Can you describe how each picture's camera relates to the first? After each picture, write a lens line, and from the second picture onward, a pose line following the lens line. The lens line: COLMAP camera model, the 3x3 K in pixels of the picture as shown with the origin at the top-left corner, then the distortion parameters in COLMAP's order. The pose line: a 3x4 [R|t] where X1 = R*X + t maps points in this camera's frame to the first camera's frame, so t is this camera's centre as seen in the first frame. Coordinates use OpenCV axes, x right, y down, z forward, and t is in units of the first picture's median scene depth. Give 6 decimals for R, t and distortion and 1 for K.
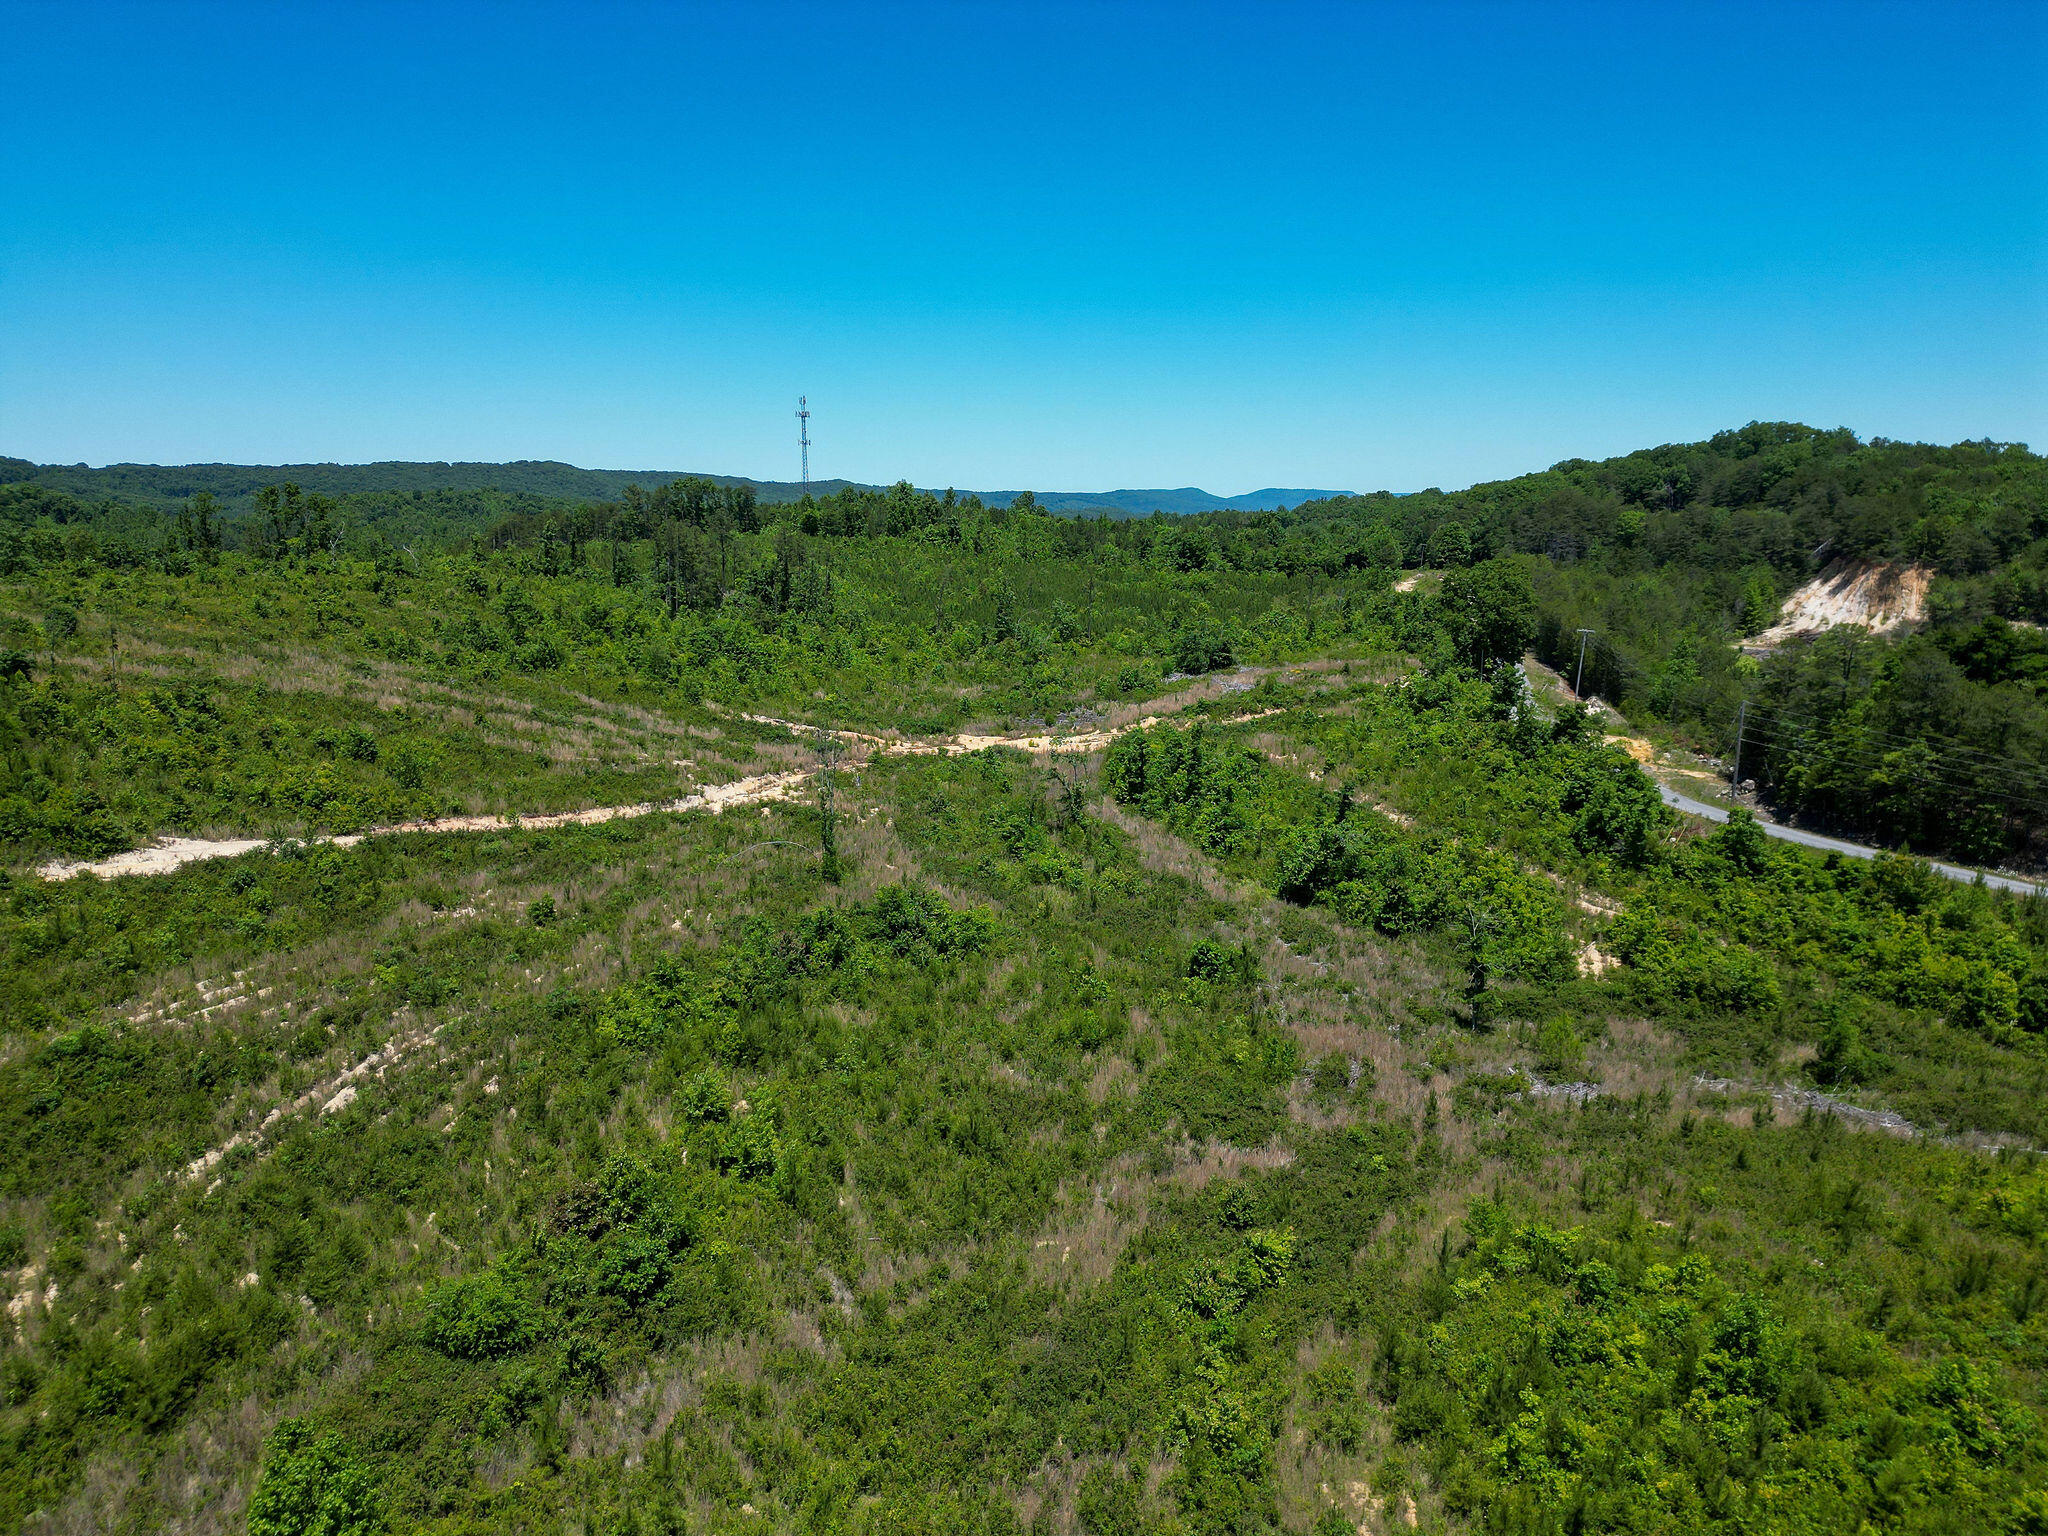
lens RADIAL K [[1438.3, 0, 1024.0], [0, 1438.3, 768.0], [0, 0, 1]] dist [0.081171, -0.069724]
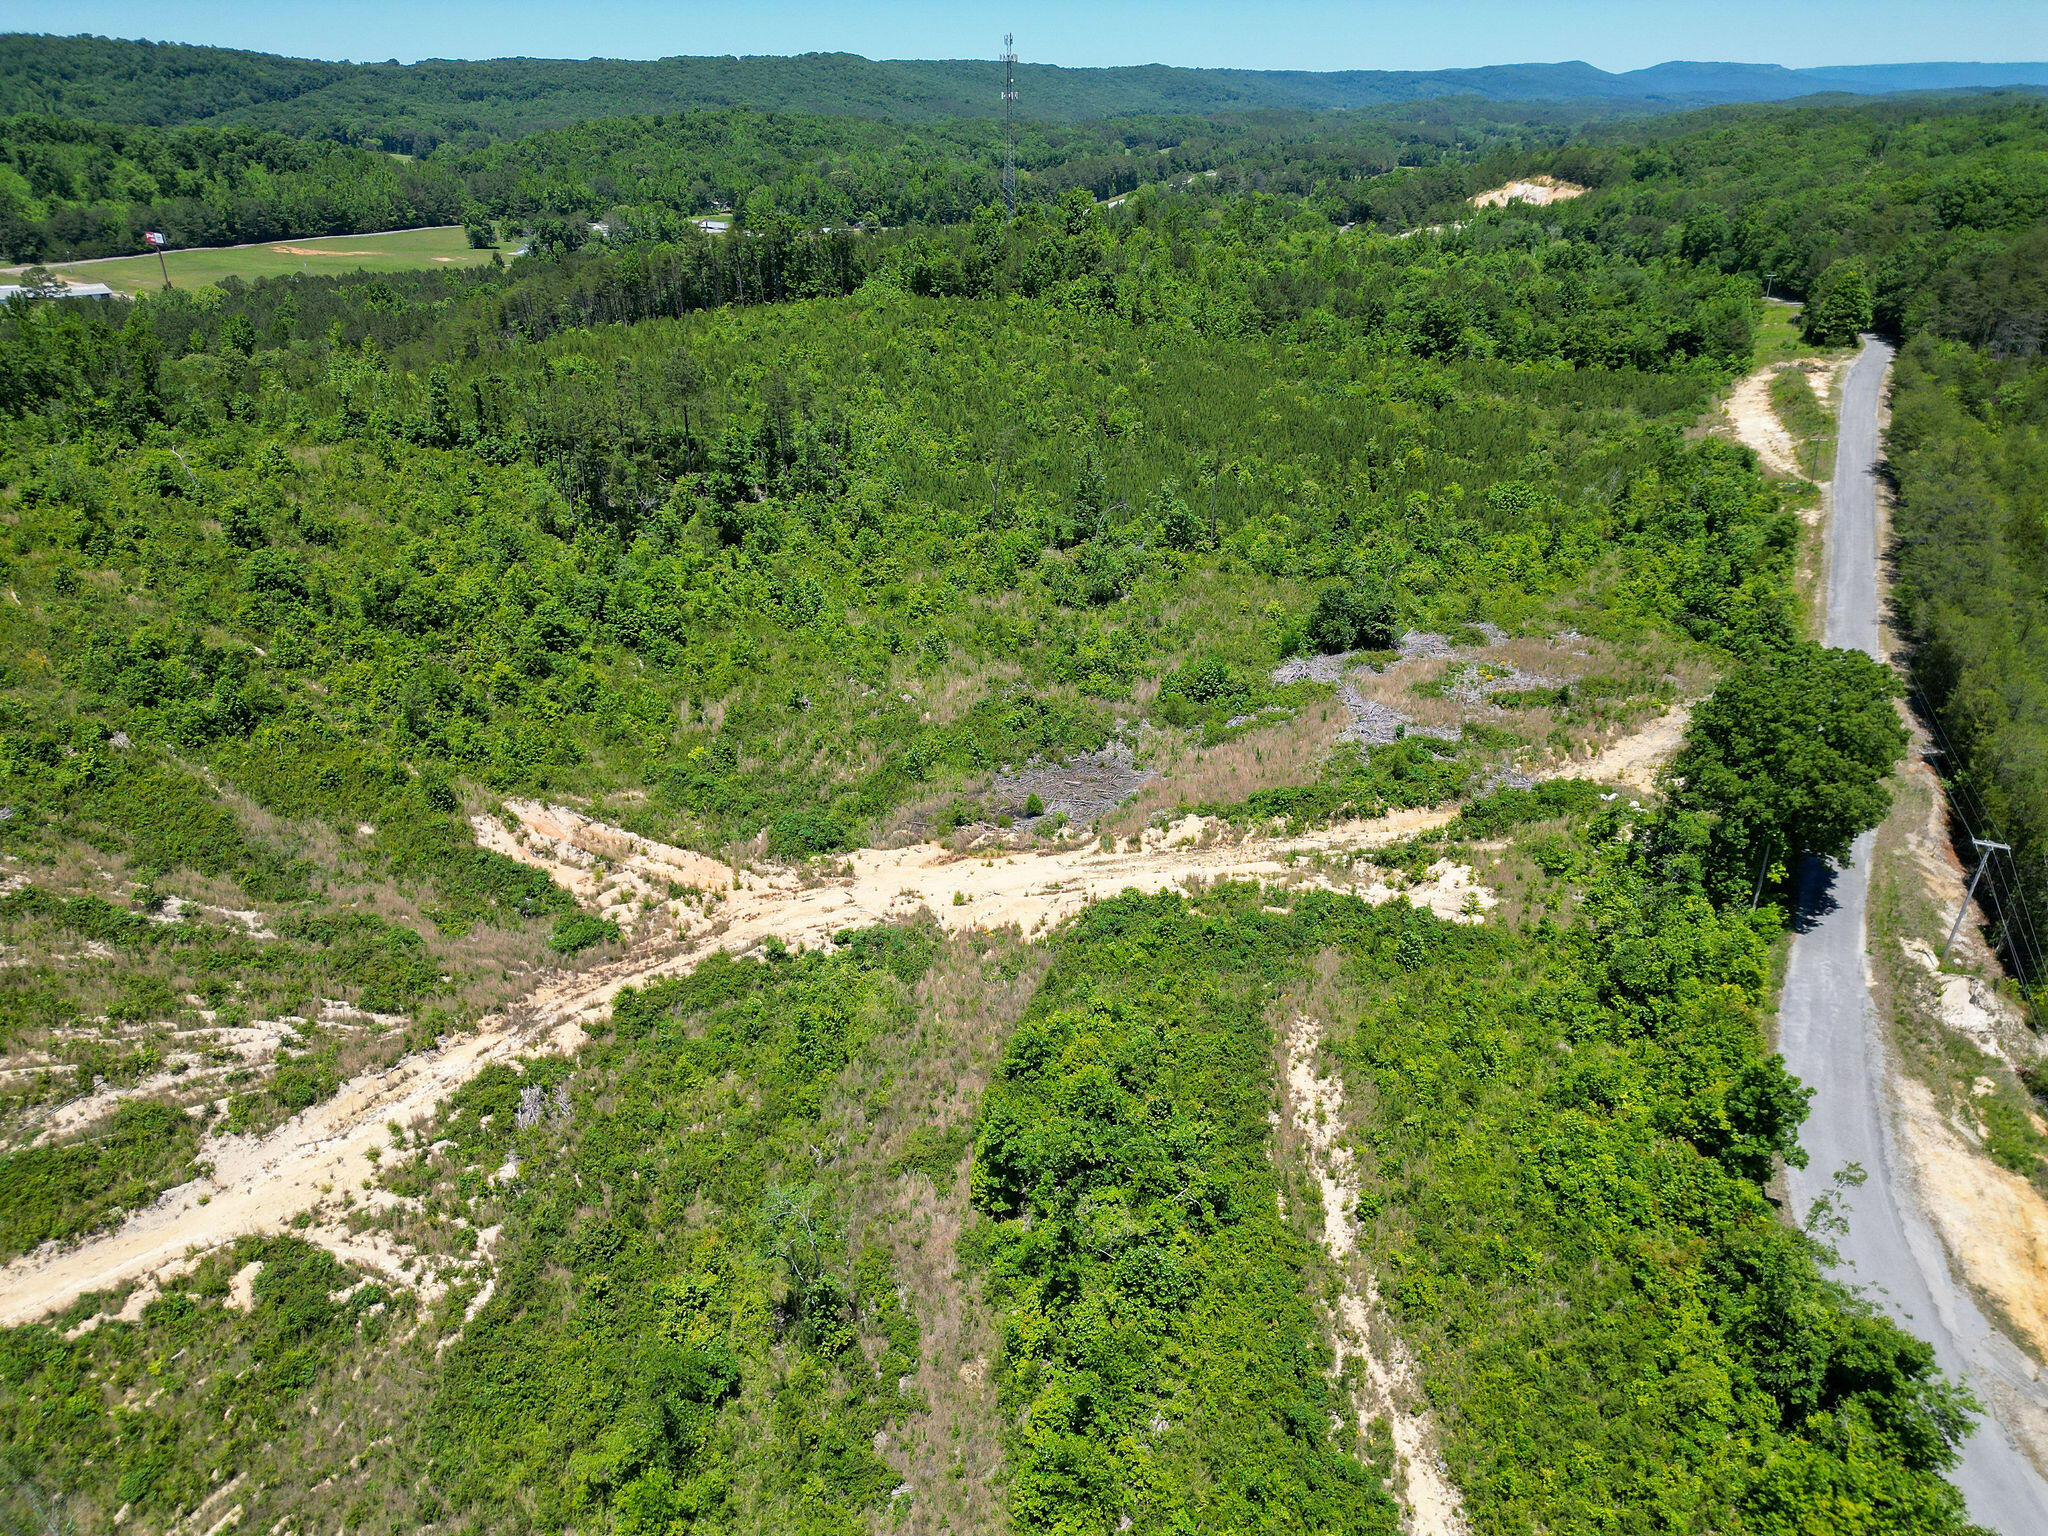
lens RADIAL K [[1446.8, 0, 1024.0], [0, 1446.8, 768.0], [0, 0, 1]] dist [0.088854, -0.085760]
pose [[0.977347, 0.085432, -0.193635, 0.114176], [-0.033848, 0.966227, 0.255460, -0.178486], [0.208919, -0.243119, 0.947231, 0.331348]]
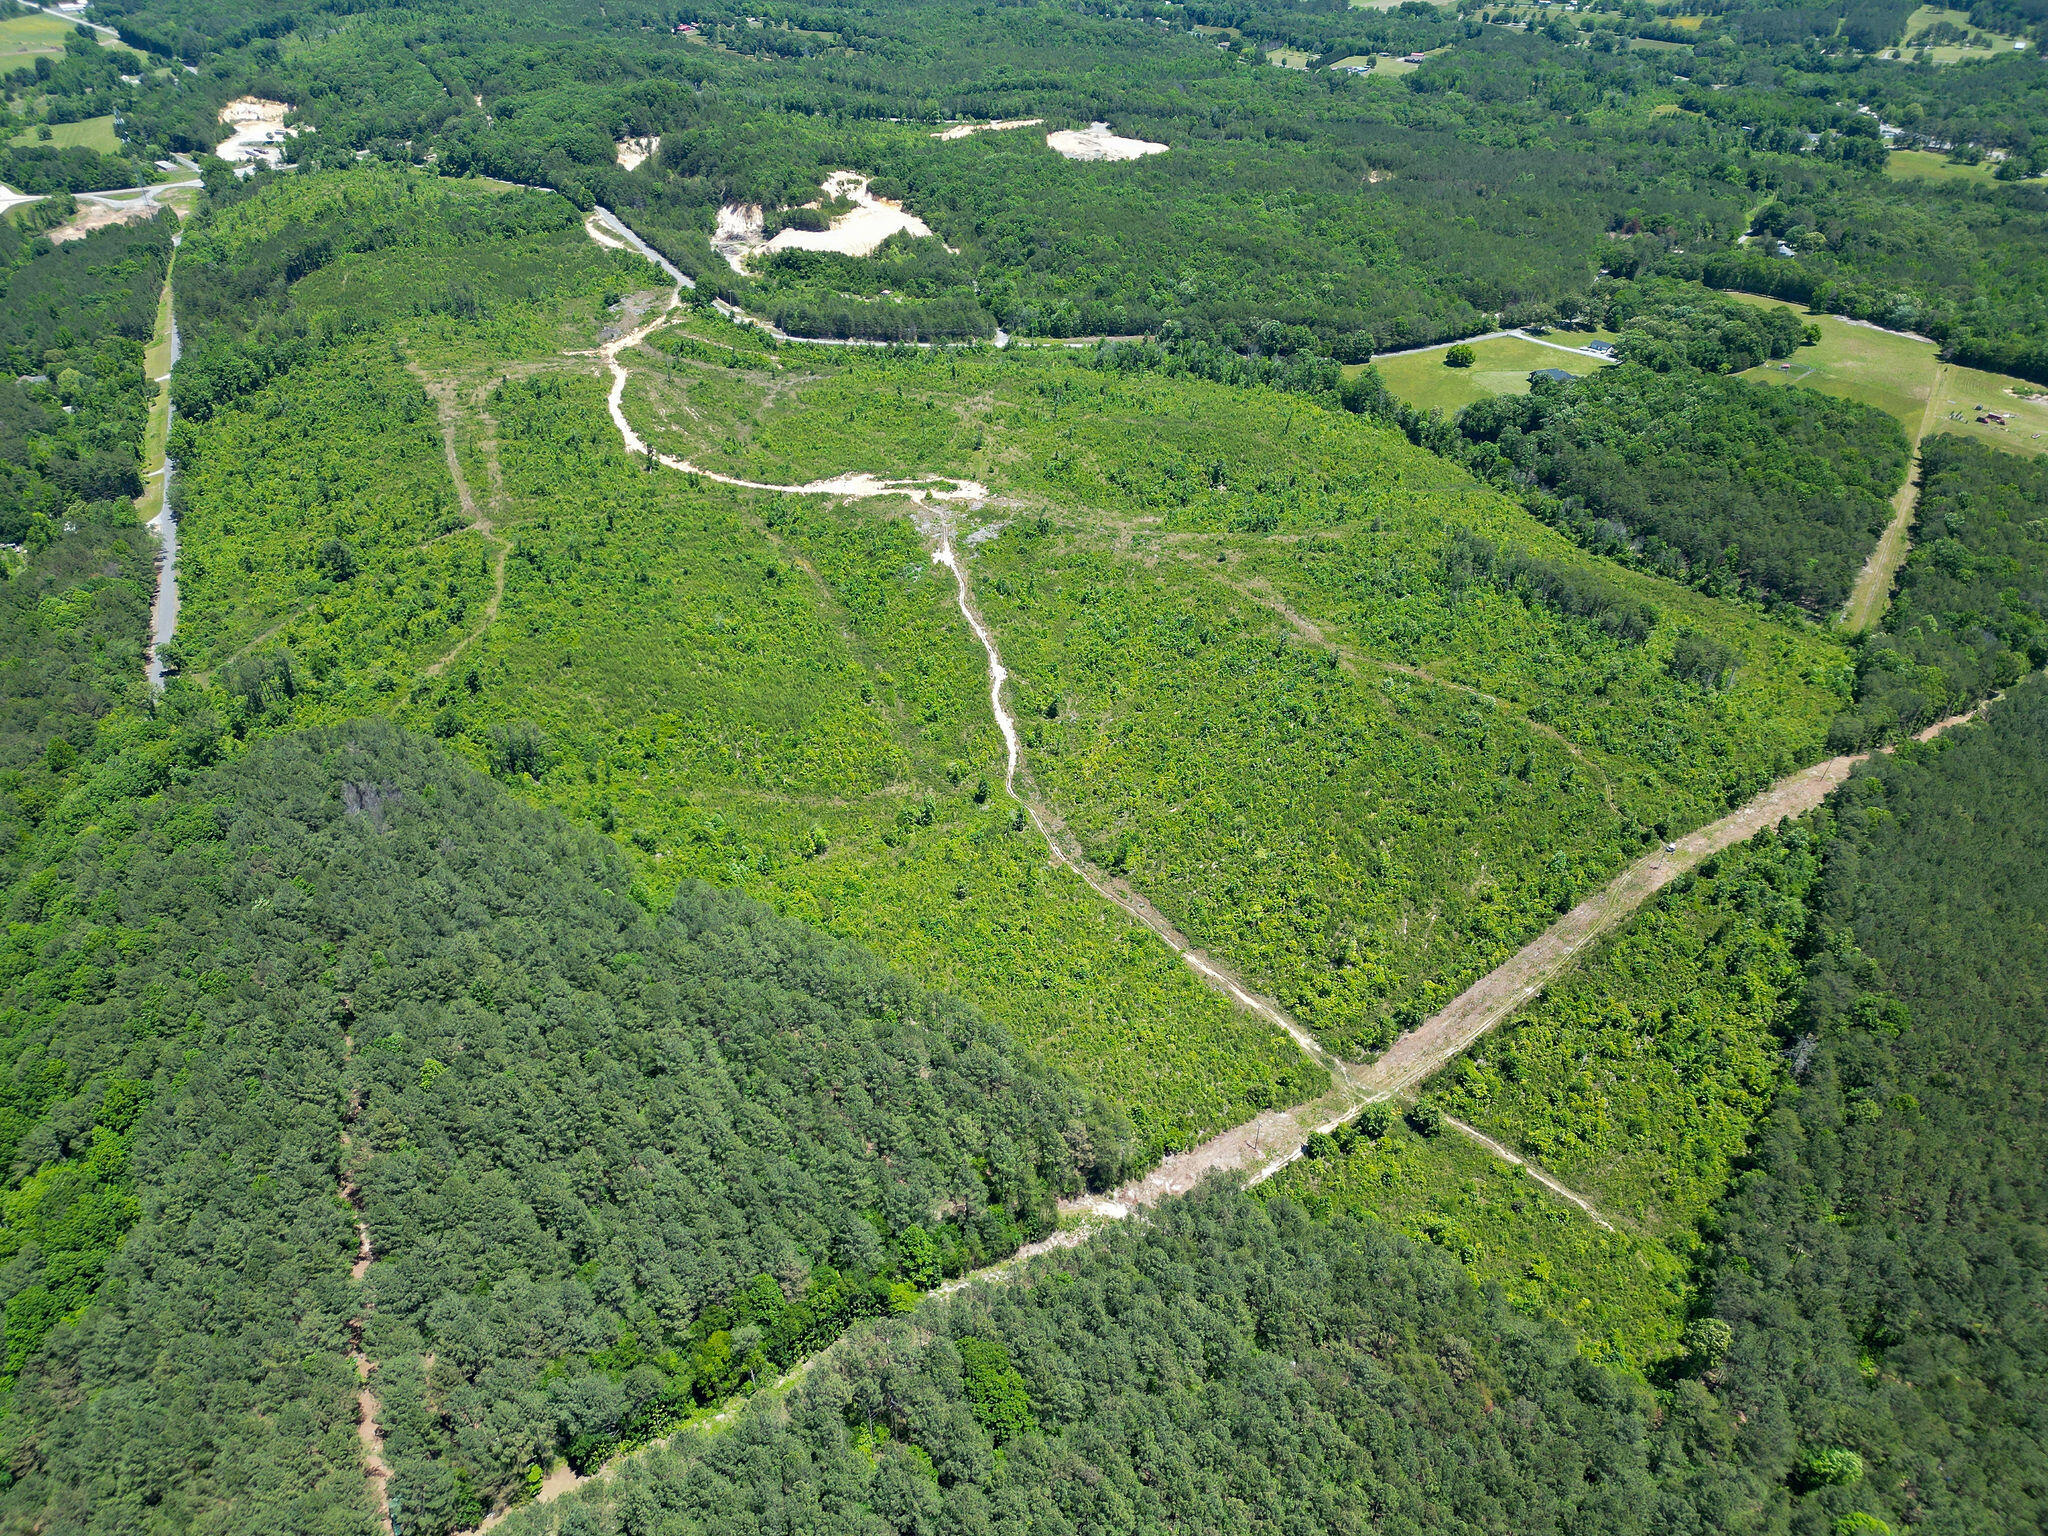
lens RADIAL K [[1438.3, 0, 1024.0], [0, 1438.3, 768.0], [0, 0, 1]] dist [0.081171, -0.069724]
pose [[0.701348, -0.404096, 0.587211, -1.663536], [0.130994, 0.882823, 0.451069, -0.525821], [-0.700679, -0.239435, 0.672101, -2.266149]]
